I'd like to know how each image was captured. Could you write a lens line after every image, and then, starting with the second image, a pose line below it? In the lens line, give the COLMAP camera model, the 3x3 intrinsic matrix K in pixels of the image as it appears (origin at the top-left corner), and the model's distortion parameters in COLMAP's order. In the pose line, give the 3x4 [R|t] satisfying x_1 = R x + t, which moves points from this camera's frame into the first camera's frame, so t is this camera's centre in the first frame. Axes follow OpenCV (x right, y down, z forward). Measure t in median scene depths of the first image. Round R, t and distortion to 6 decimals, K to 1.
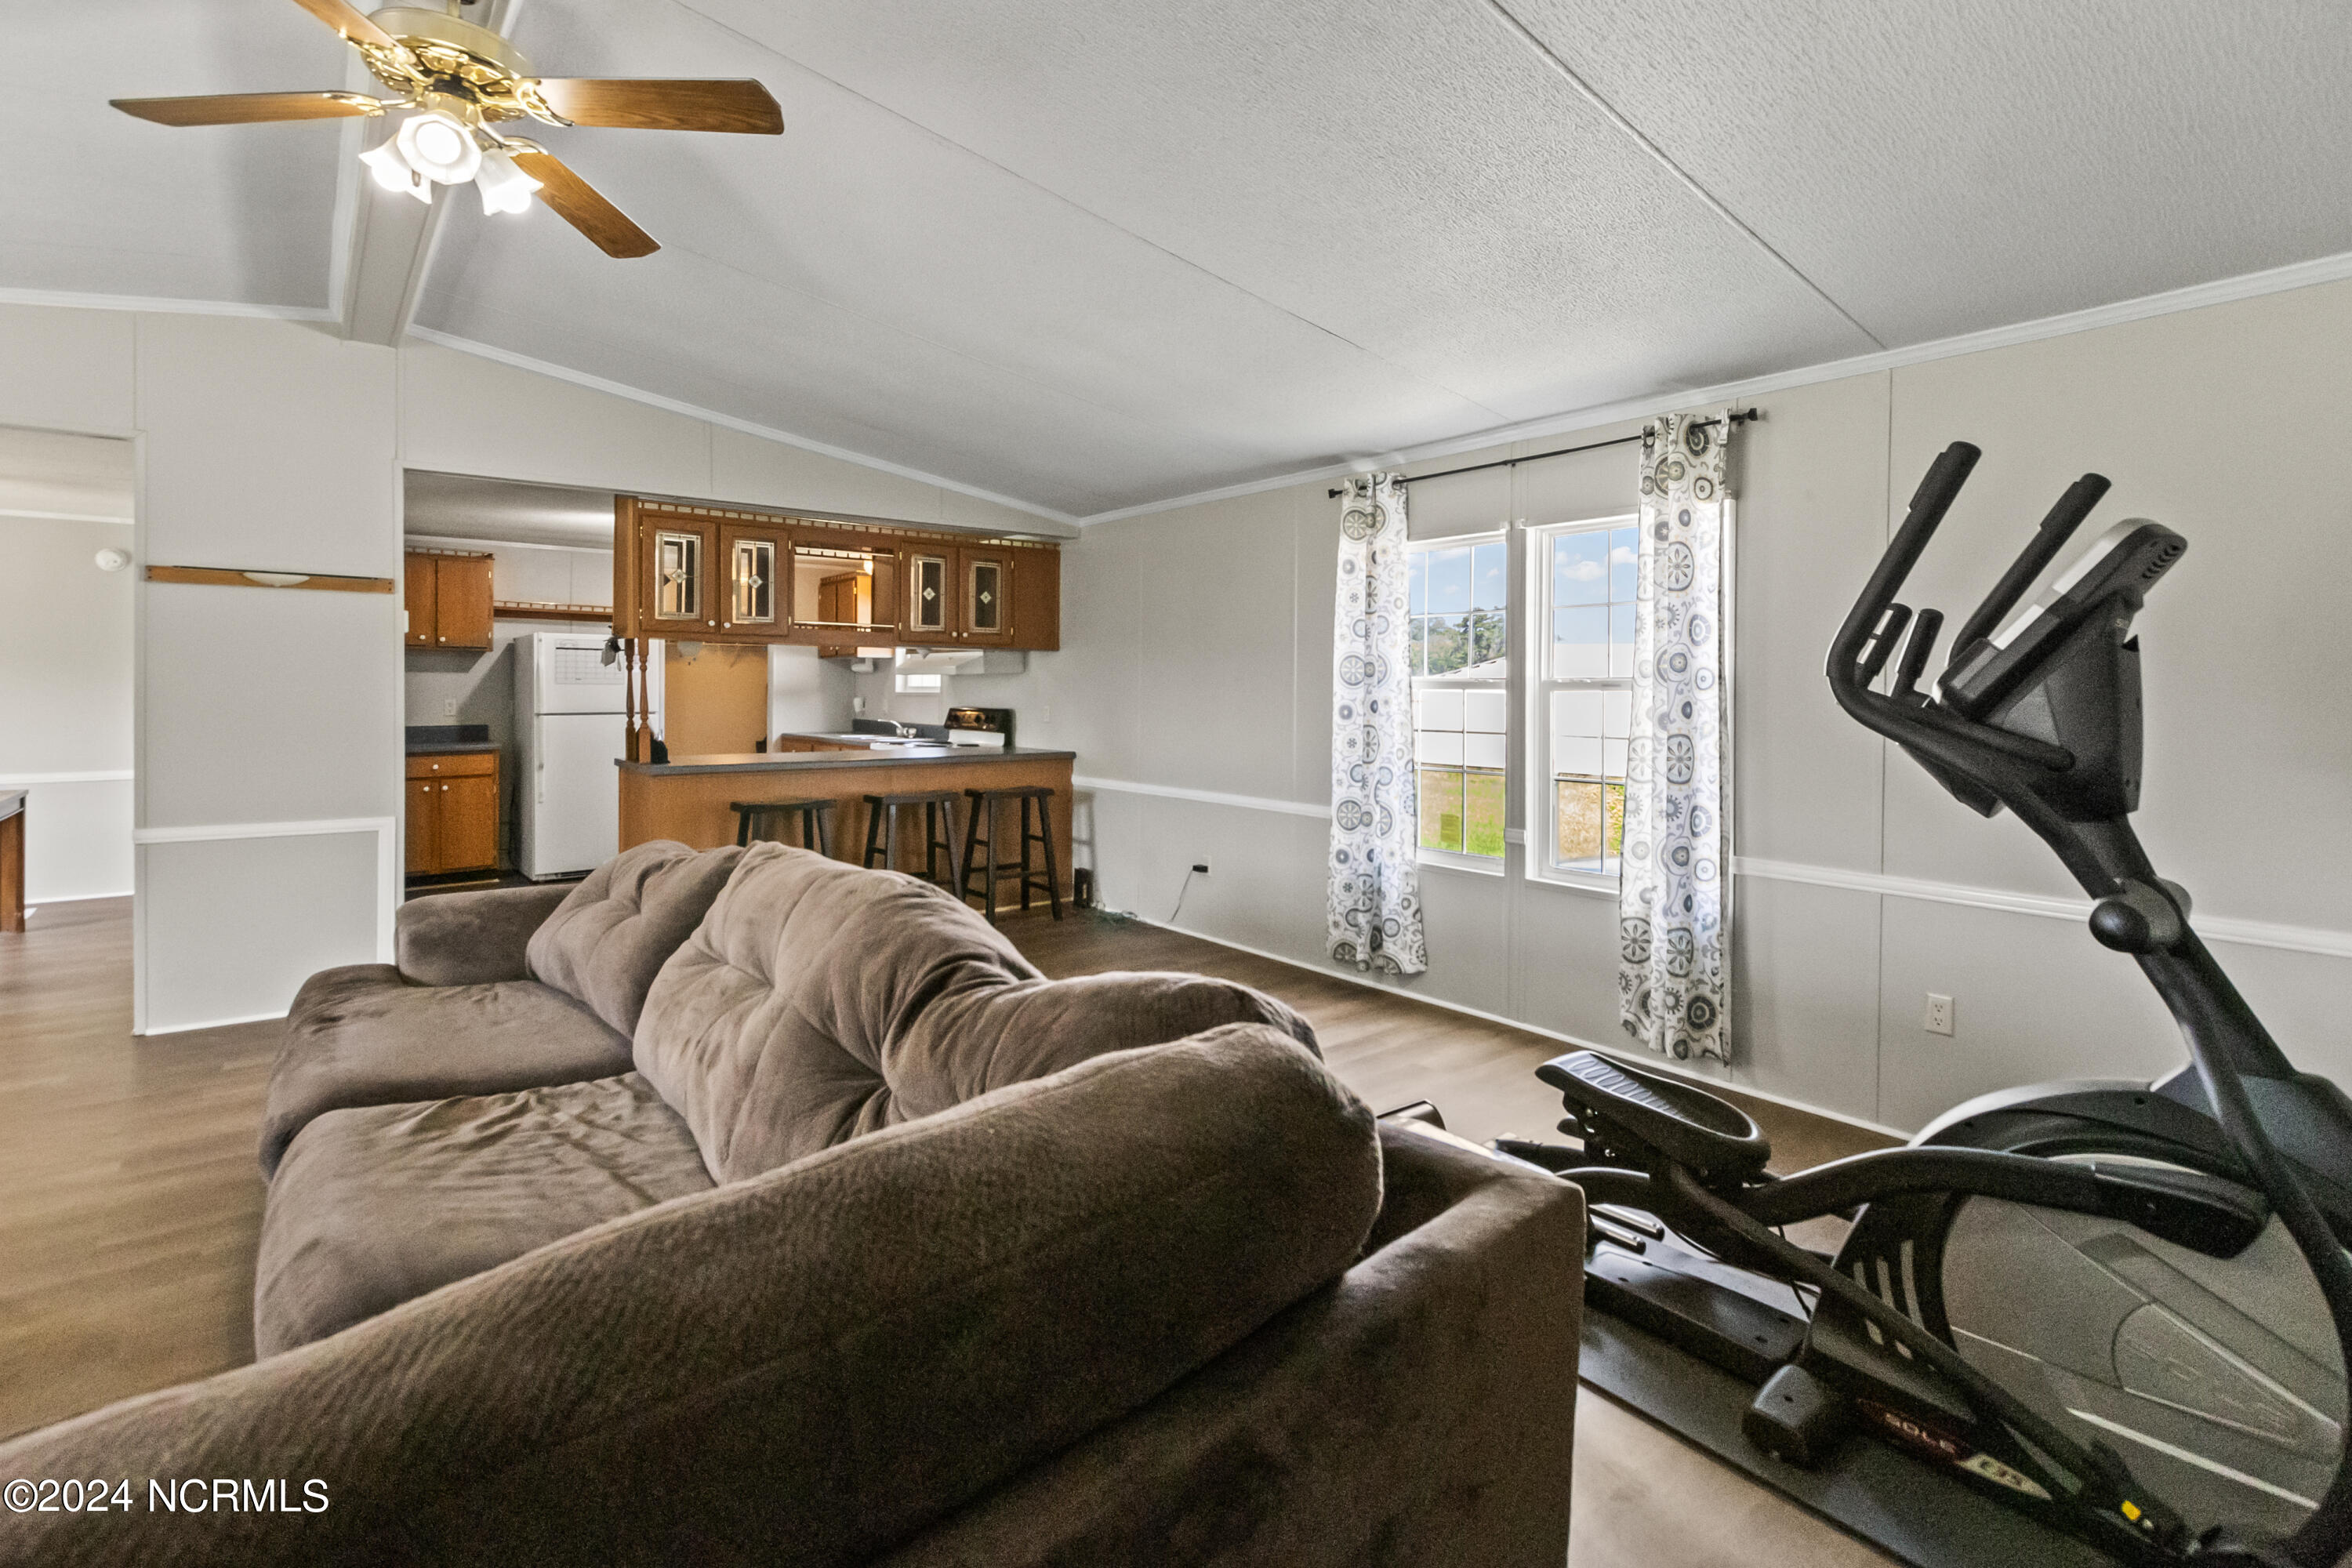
lens RADIAL K [[1075.5, 0, 1171.2], [0, 1075.5, 723.1], [0, 0, 1]] dist [0.002244, -0.005784]
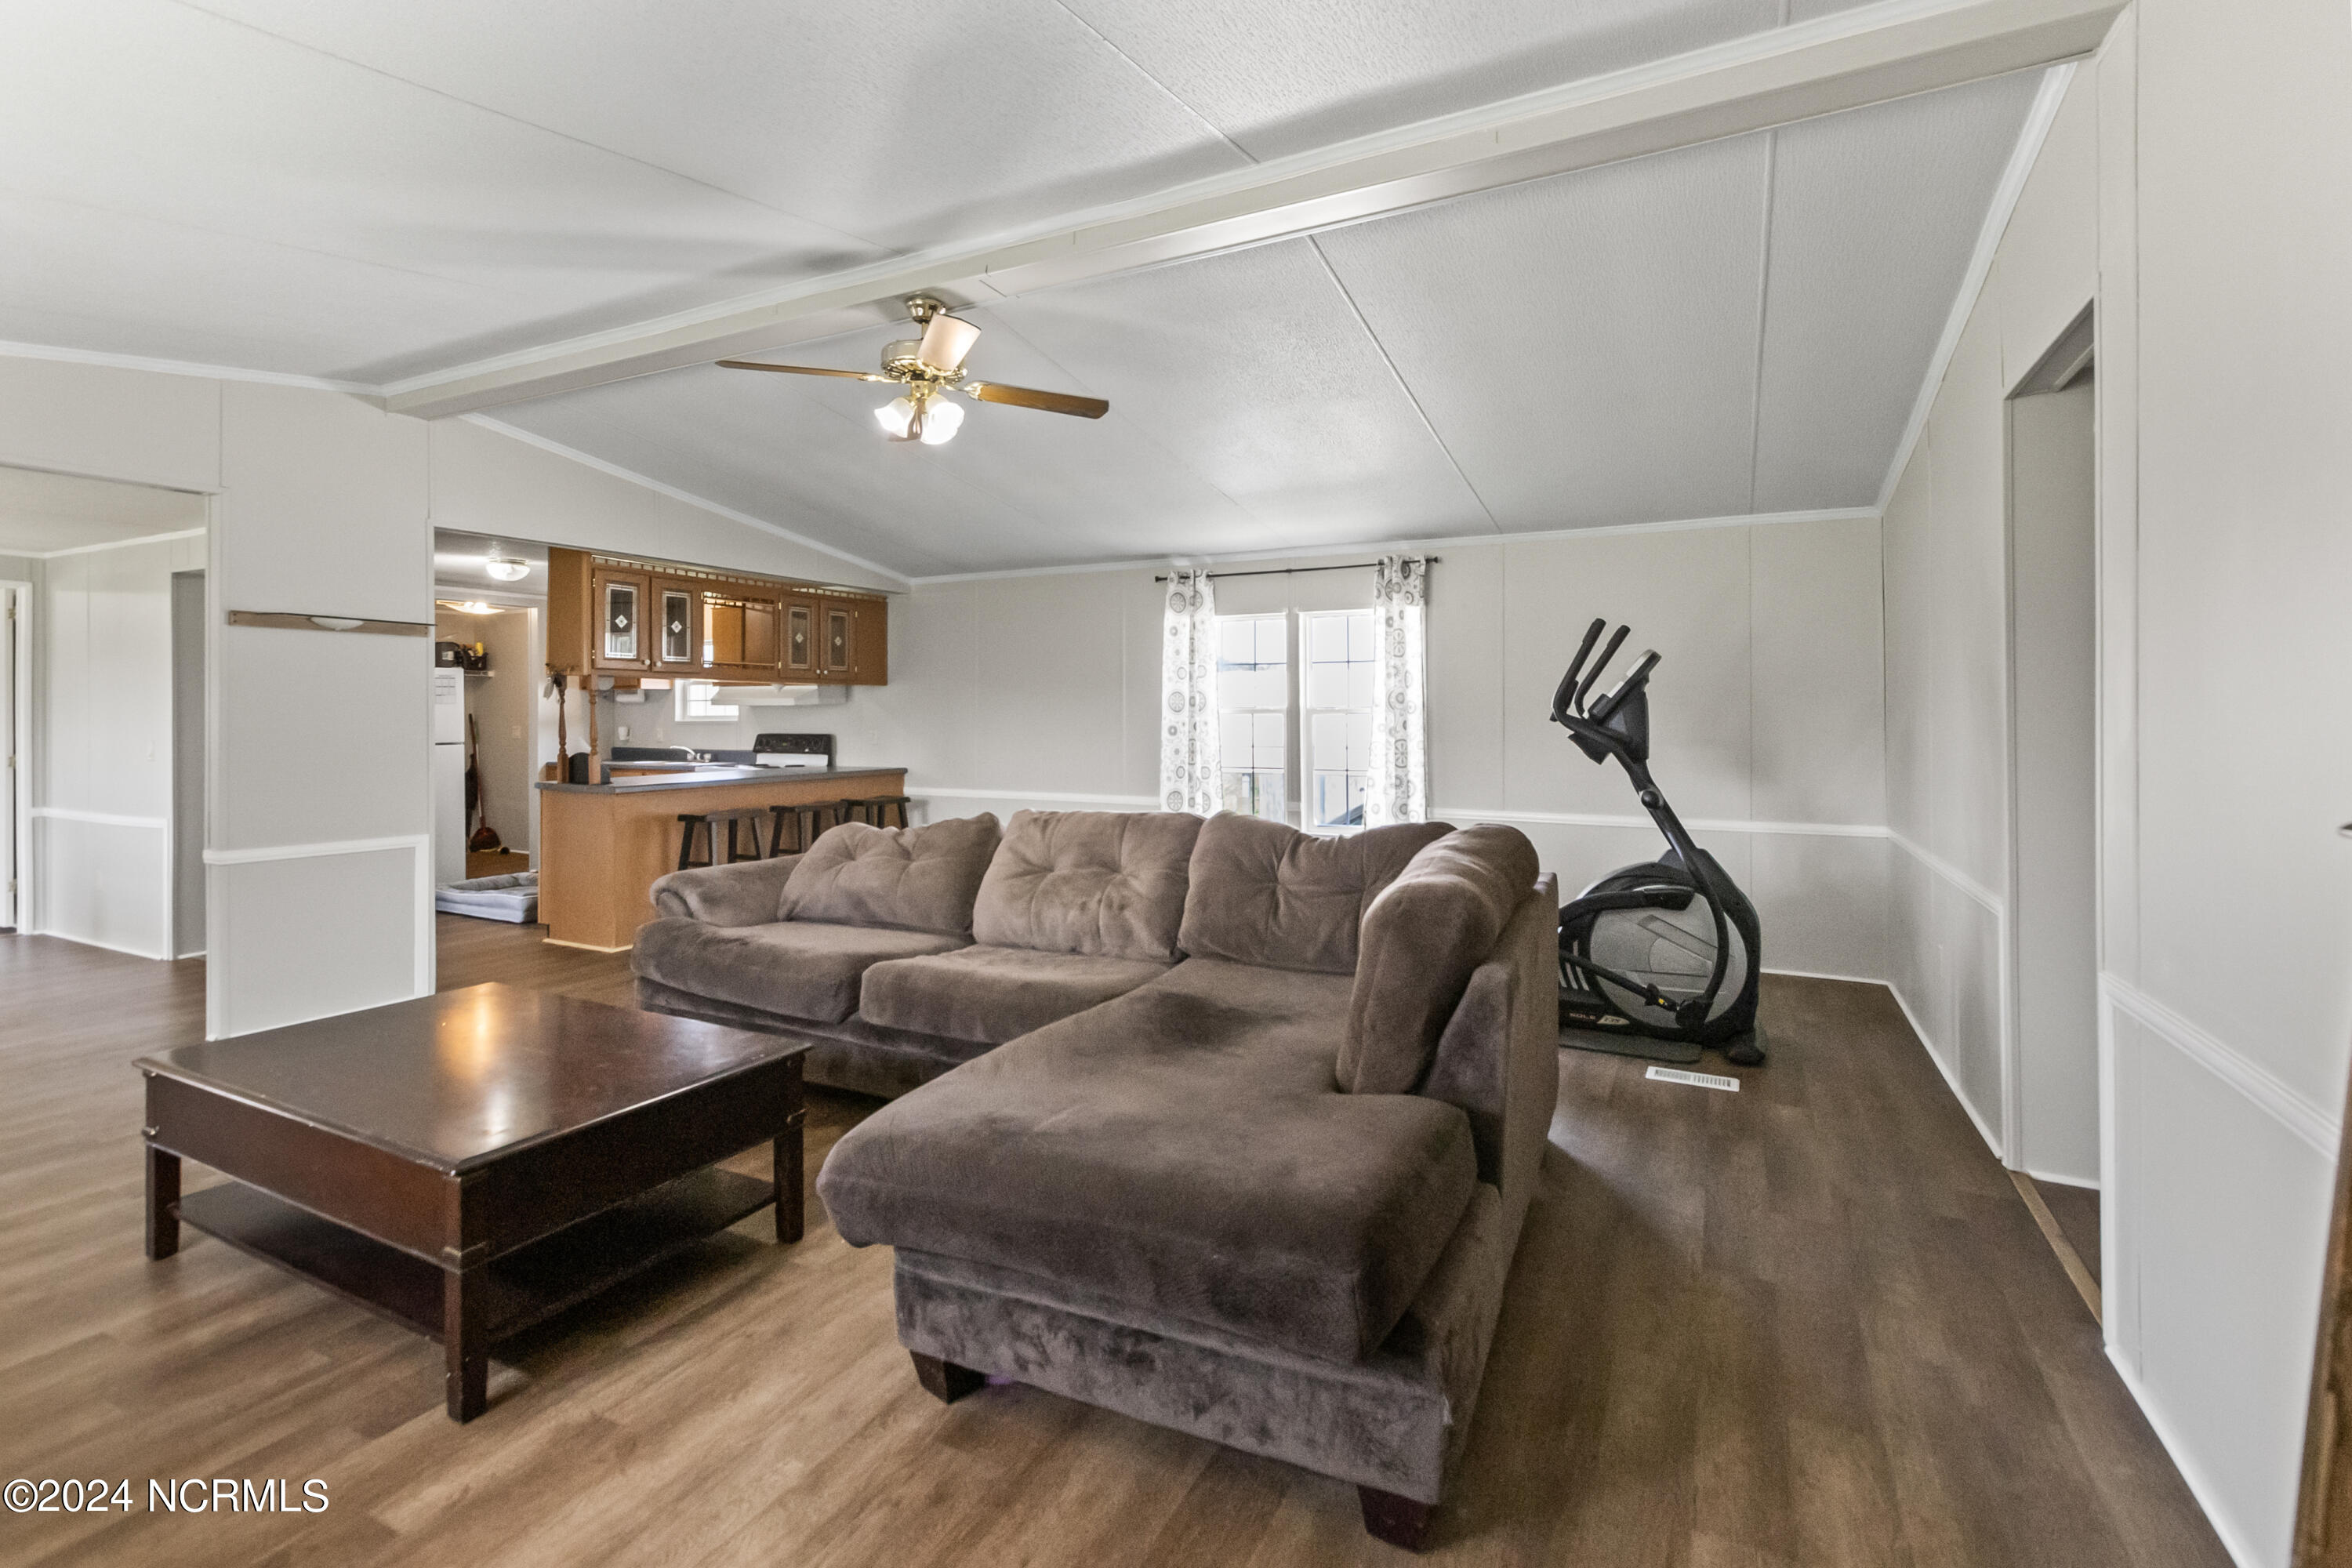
lens RADIAL K [[1084.7, 0, 1161.6], [0, 1084.7, 746.6], [0, 0, 1]] dist [0.004421, 0.000176]
pose [[0.913177, -0.019747, 0.407086, -0.463326], [0.020383, 0.999788, 0.002775, 0.007384], [-0.407054, 0.005764, 0.913386, -0.345545]]
